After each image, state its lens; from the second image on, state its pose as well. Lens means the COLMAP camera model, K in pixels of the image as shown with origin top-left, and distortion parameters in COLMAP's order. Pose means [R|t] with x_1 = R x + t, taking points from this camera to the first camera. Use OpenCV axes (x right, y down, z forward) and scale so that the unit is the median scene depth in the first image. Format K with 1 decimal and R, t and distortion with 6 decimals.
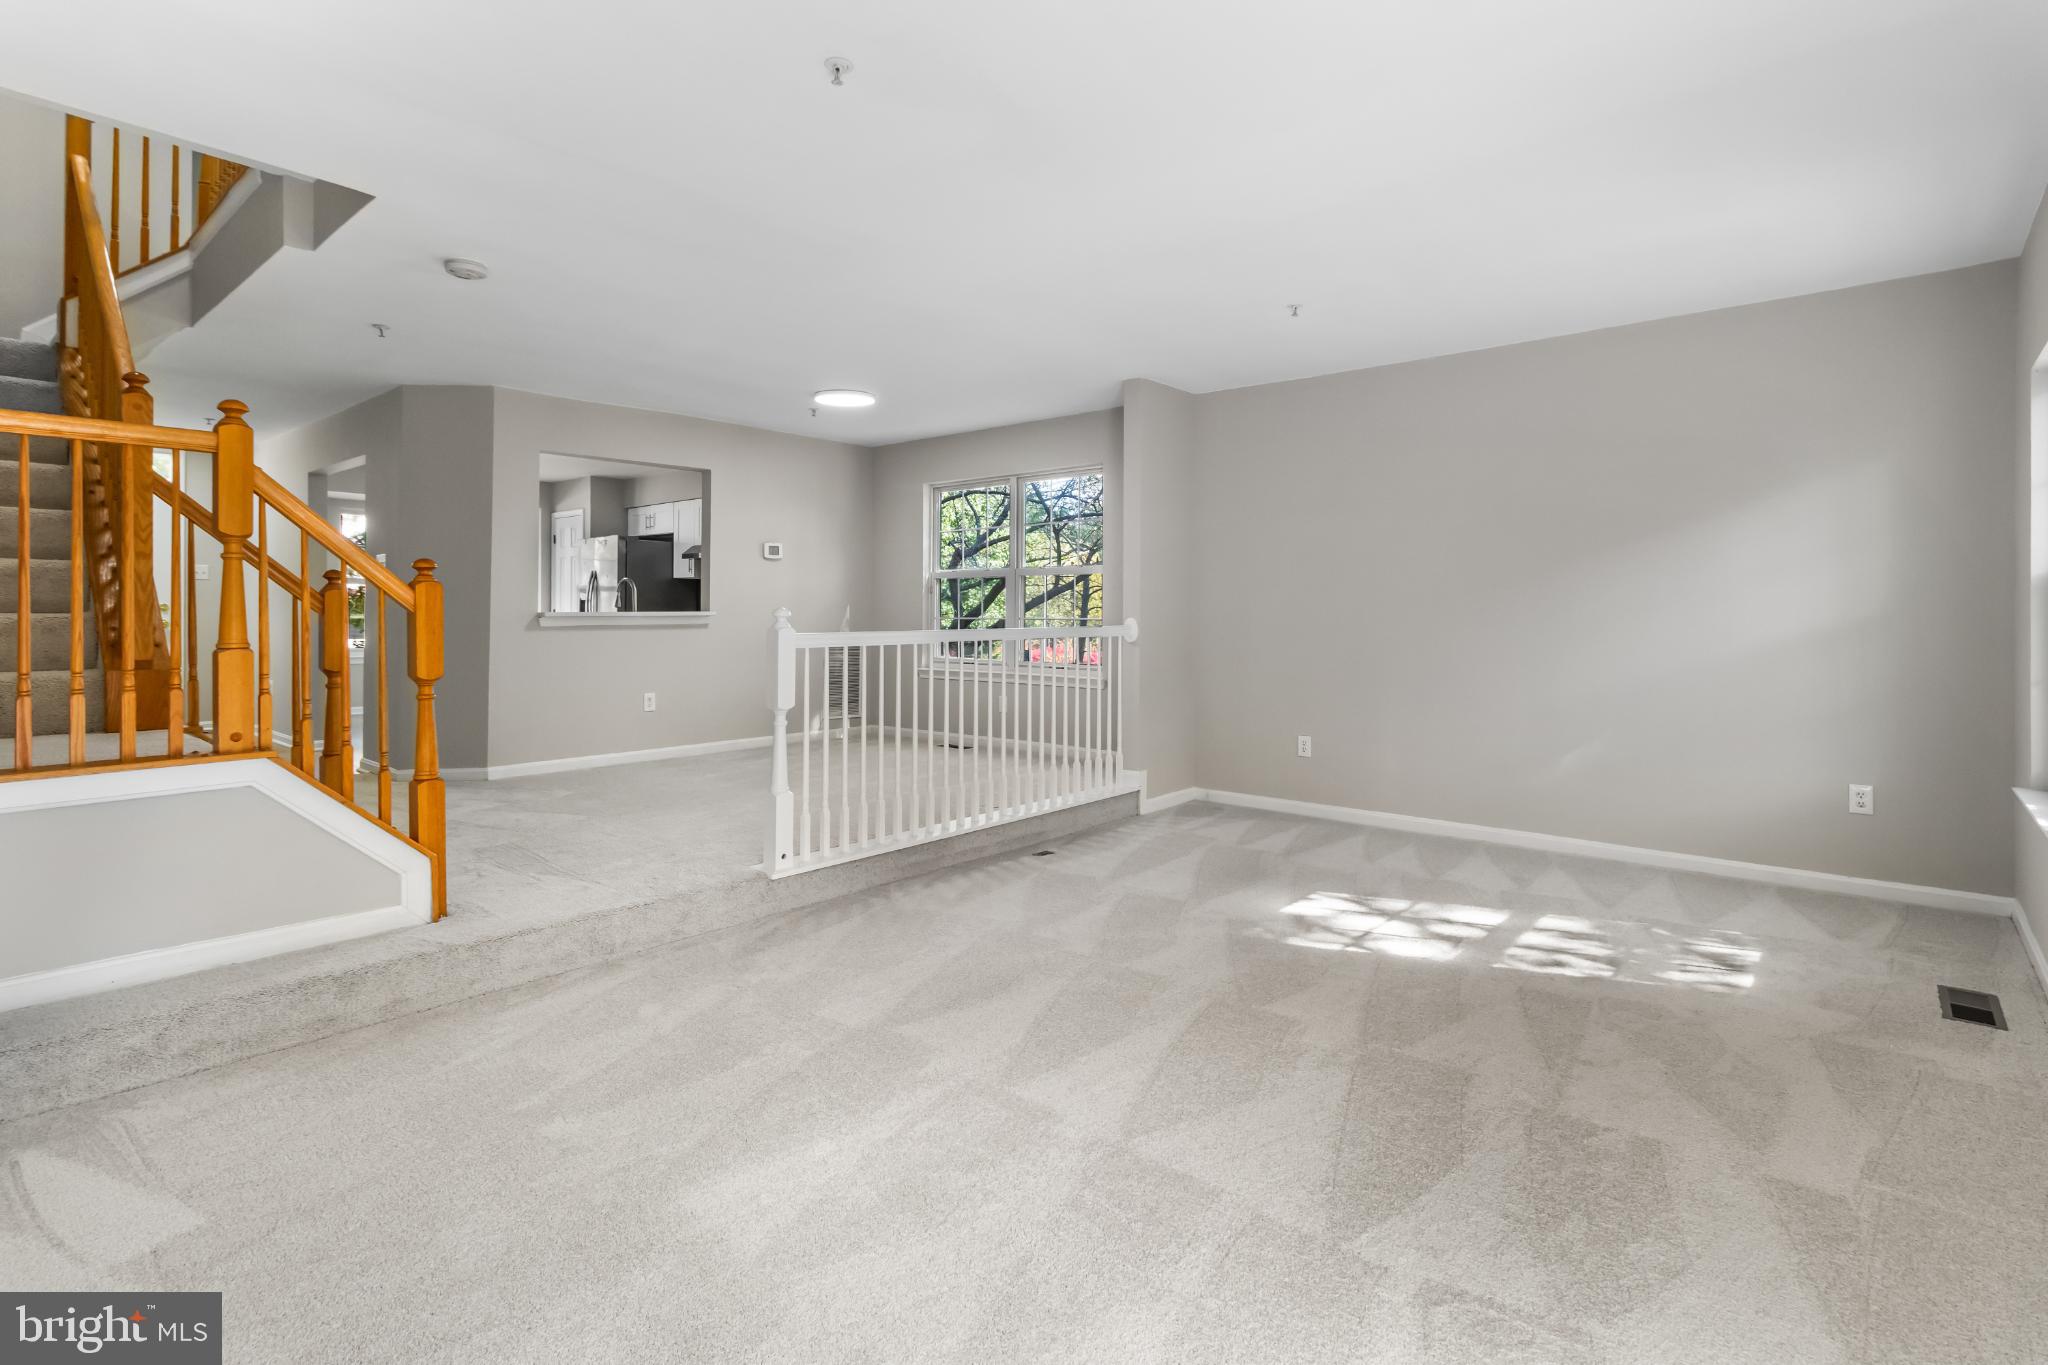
lens RADIAL K [[952.0, 0, 1035.1], [0, 952.0, 616.1], [0, 0, 1]] dist [0.001119, -0.000336]
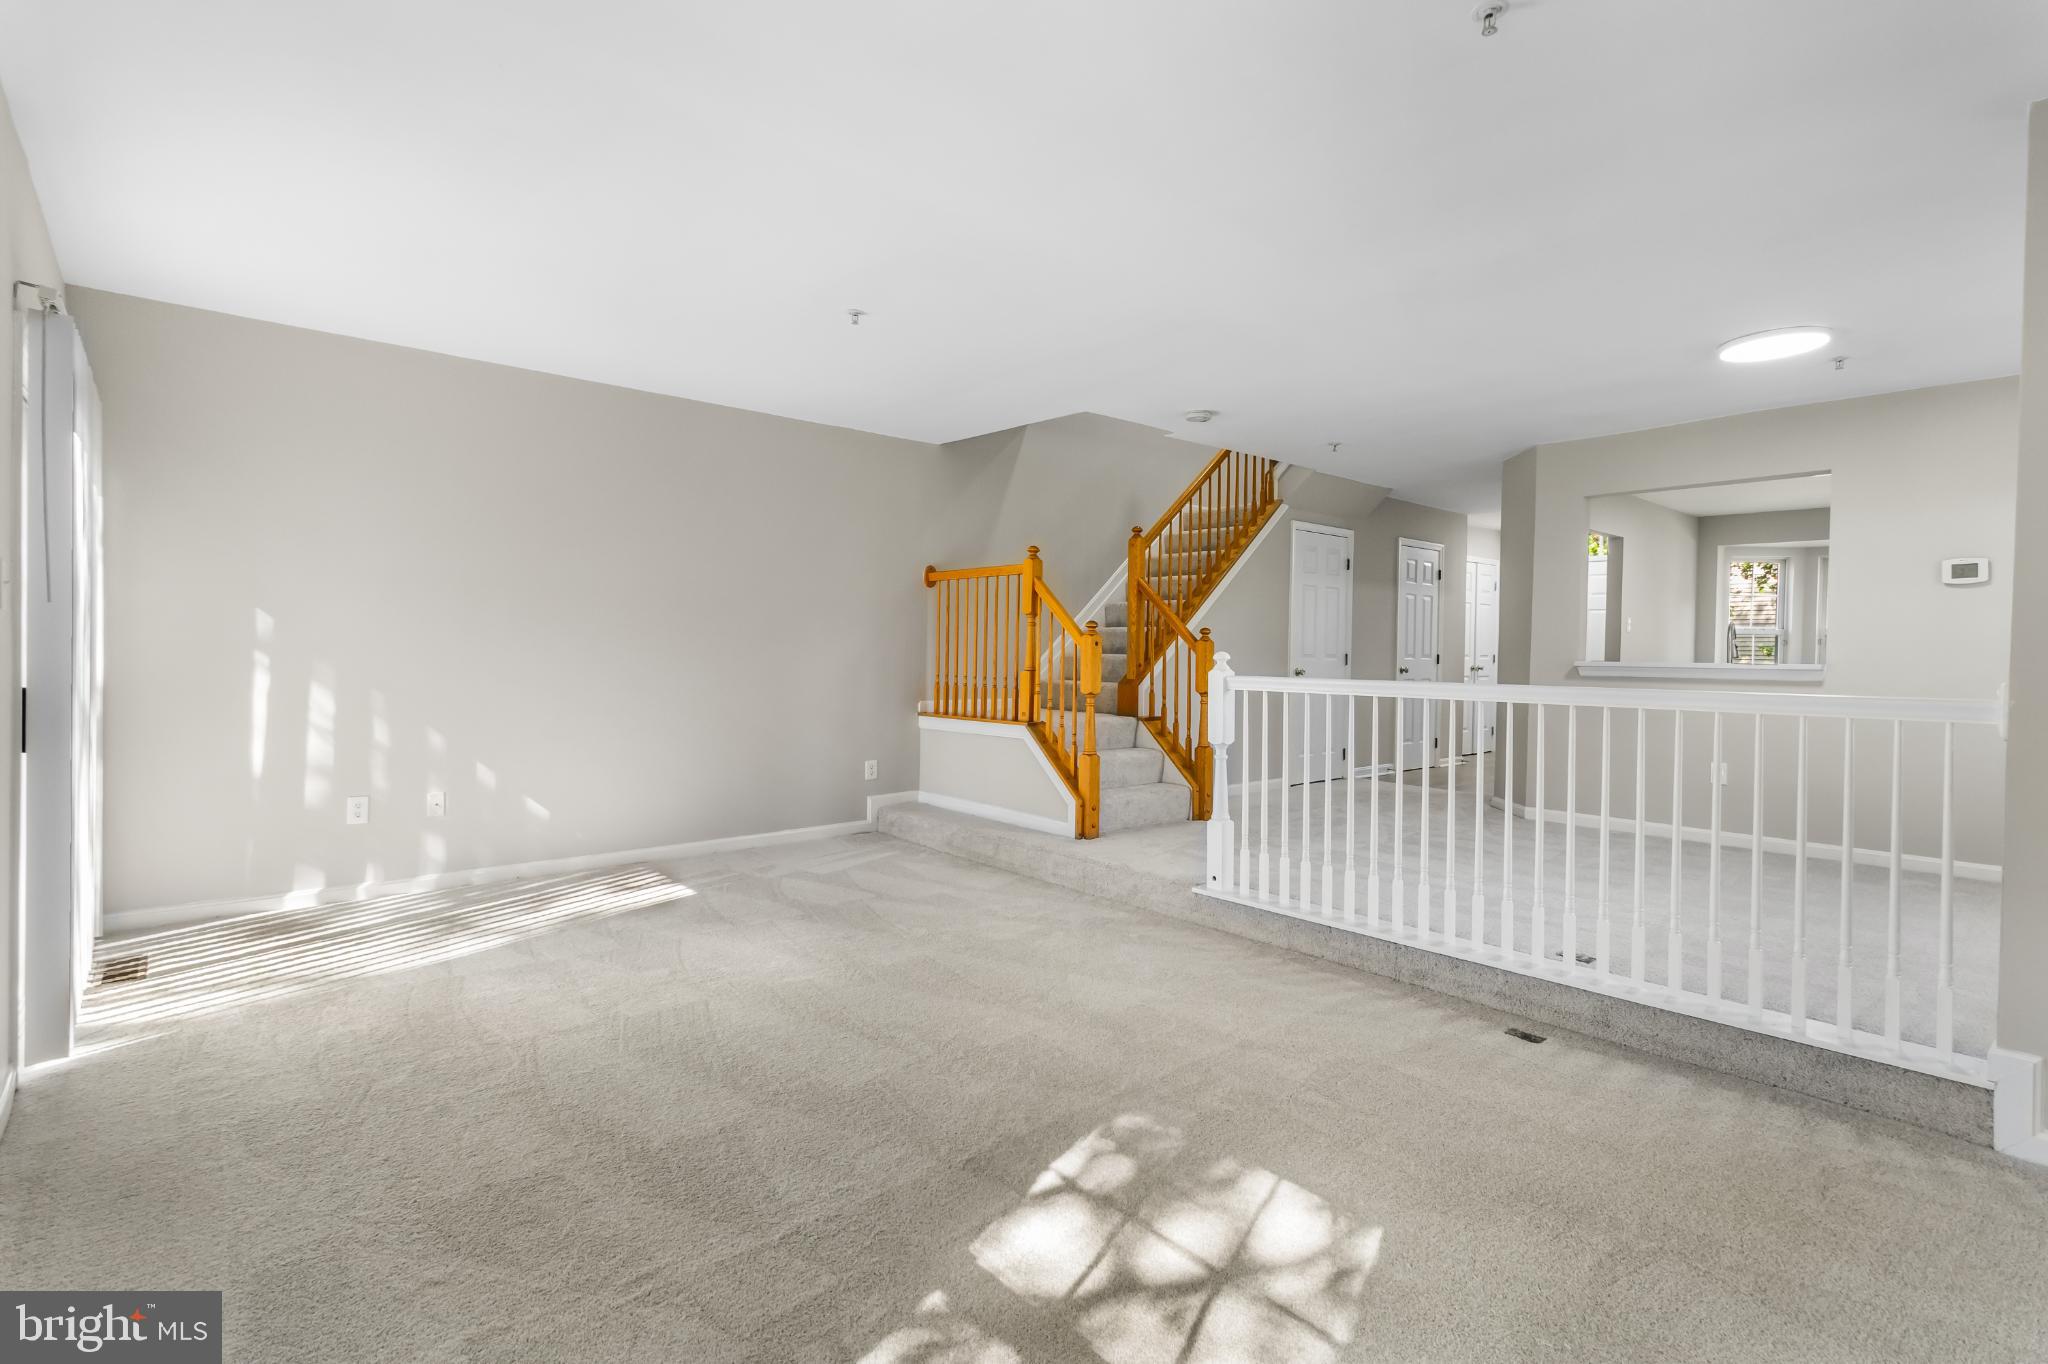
lens RADIAL K [[952.0, 0, 1026.0], [0, 952.0, 671.2], [0, 0, 1]] dist [0.001119, -0.000336]
pose [[-0.167000, 0.010129, -0.985905, 0.736709], [-0.019281, 0.999722, 0.013537, 0.002381], [0.985768, 0.021270, -0.166759, 0.833384]]
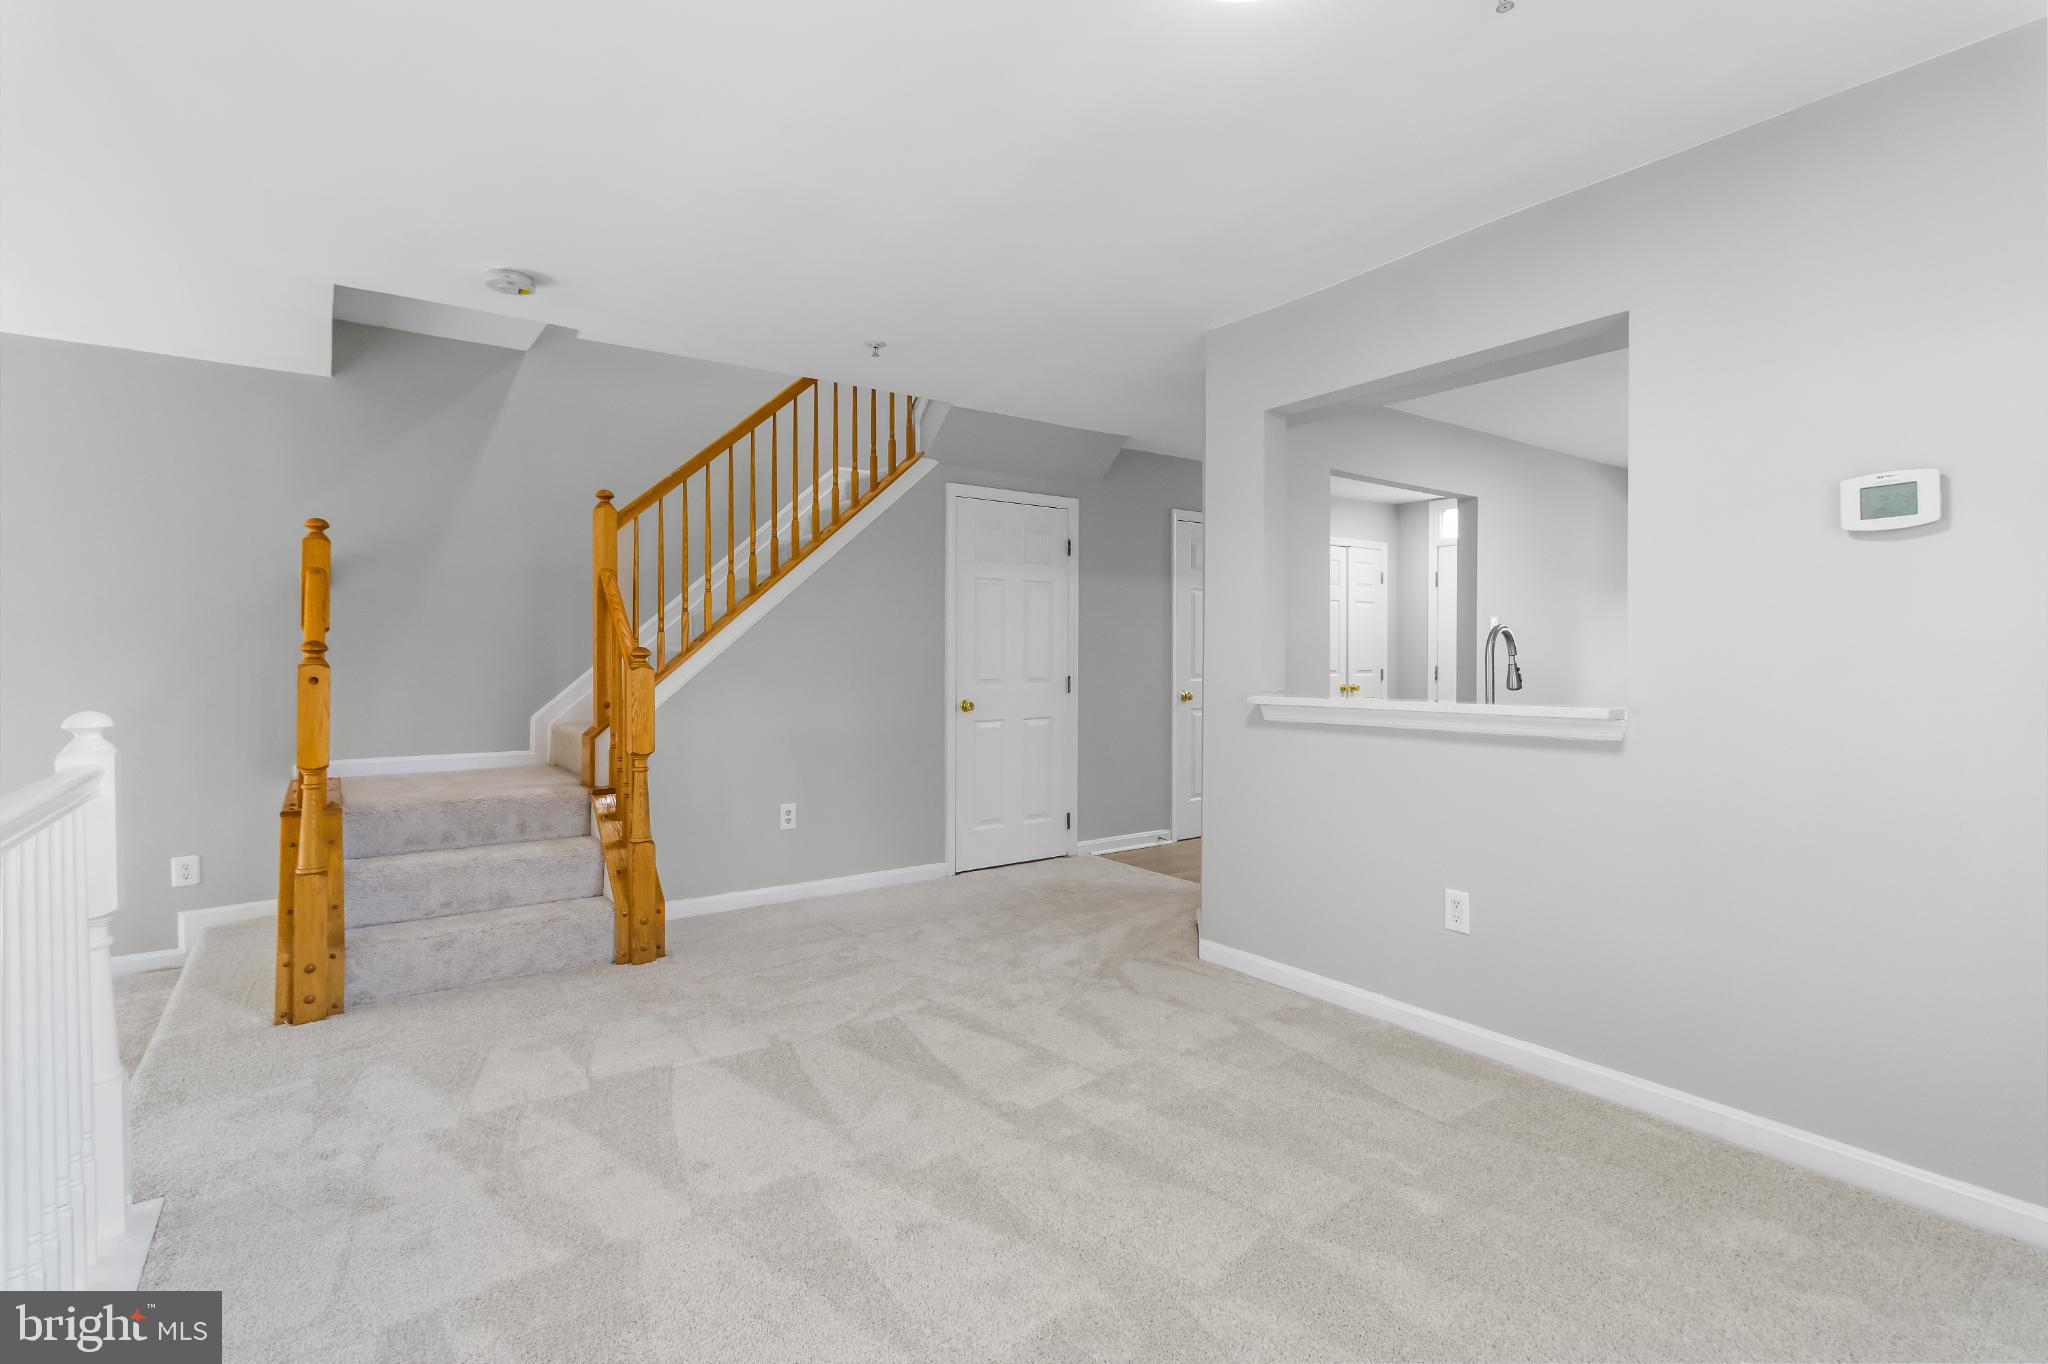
lens RADIAL K [[952.0, 0, 1020.9], [0, 952.0, 666.8], [0, 0, 1]] dist [0.001119, -0.000336]
pose [[-0.252305, -0.001379, -0.967647, 0.085996], [-0.006446, 0.999979, 0.000255, -0.030714], [0.967626, 0.006302, -0.252308, 1.380373]]
